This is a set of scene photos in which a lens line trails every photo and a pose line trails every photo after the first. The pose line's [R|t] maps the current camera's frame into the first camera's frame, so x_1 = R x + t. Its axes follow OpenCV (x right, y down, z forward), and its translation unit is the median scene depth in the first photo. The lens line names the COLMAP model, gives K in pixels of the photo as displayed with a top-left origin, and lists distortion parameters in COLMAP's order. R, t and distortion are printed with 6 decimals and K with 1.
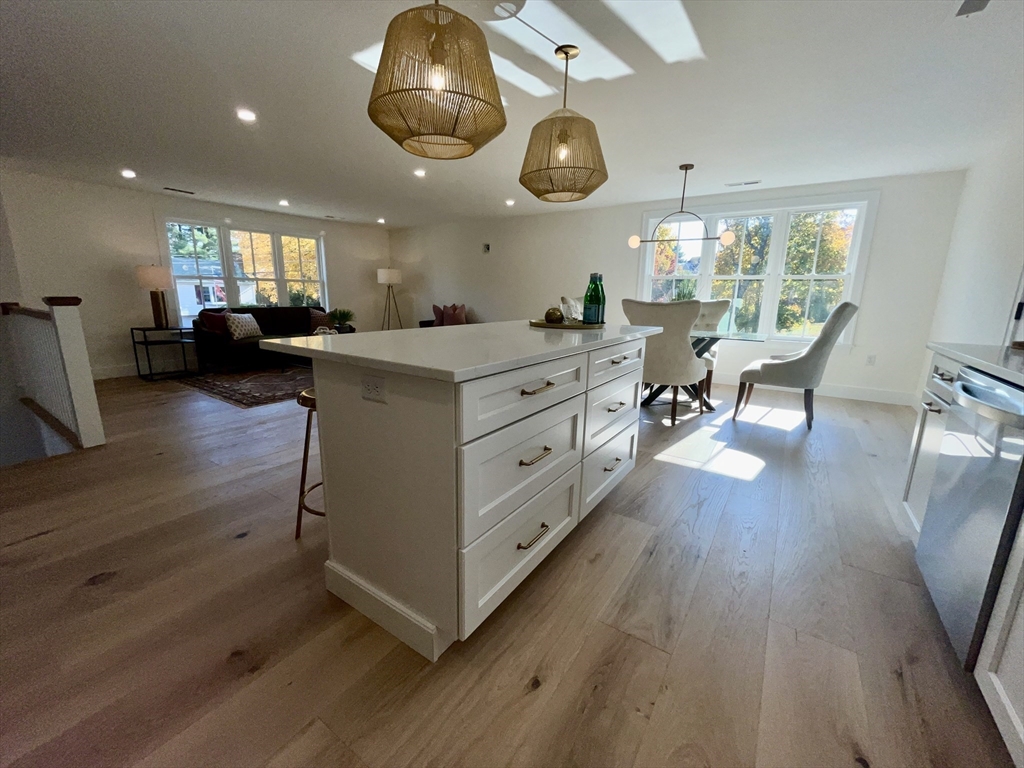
lens RADIAL K [[414.7, 0, 510.9], [0, 414.7, 383.4], [0, 0, 1]] dist [-0.003265, -0.000559]
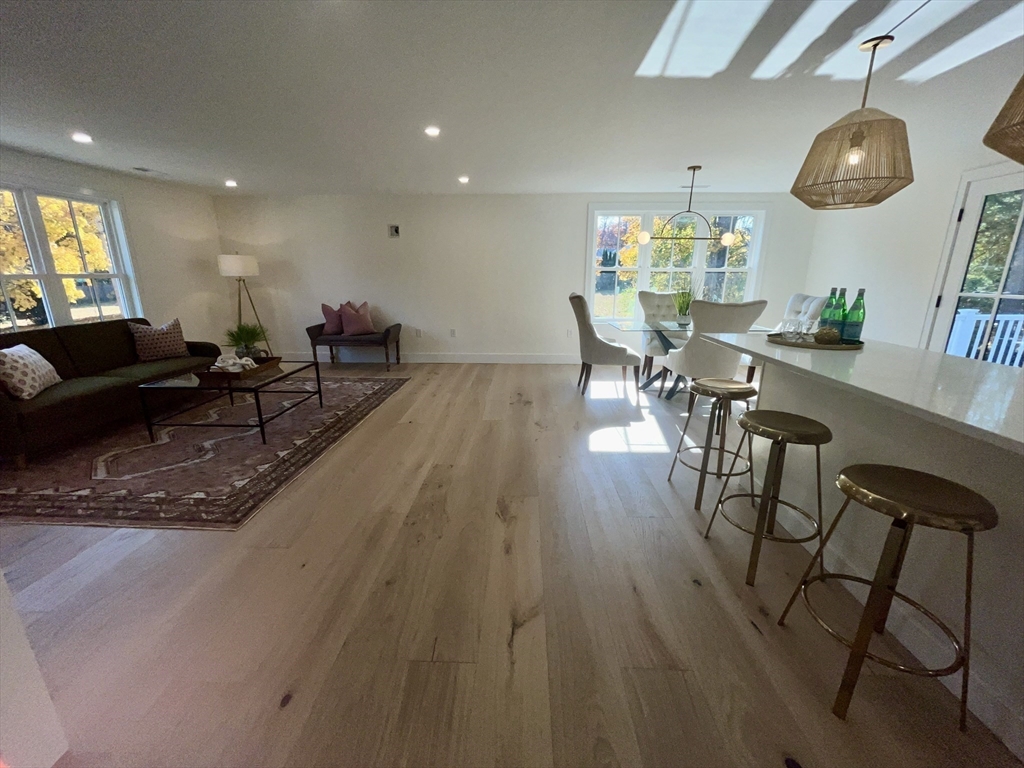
lens RADIAL K [[414.7, 0, 510.9], [0, 414.7, 383.4], [0, 0, 1]] dist [-0.003265, -0.000559]
pose [[0.844735, -0.150888, 0.513473, -0.388959], [0.124315, 0.988512, 0.085966, -0.088545], [-0.520546, -0.008786, 0.853789, 0.228573]]
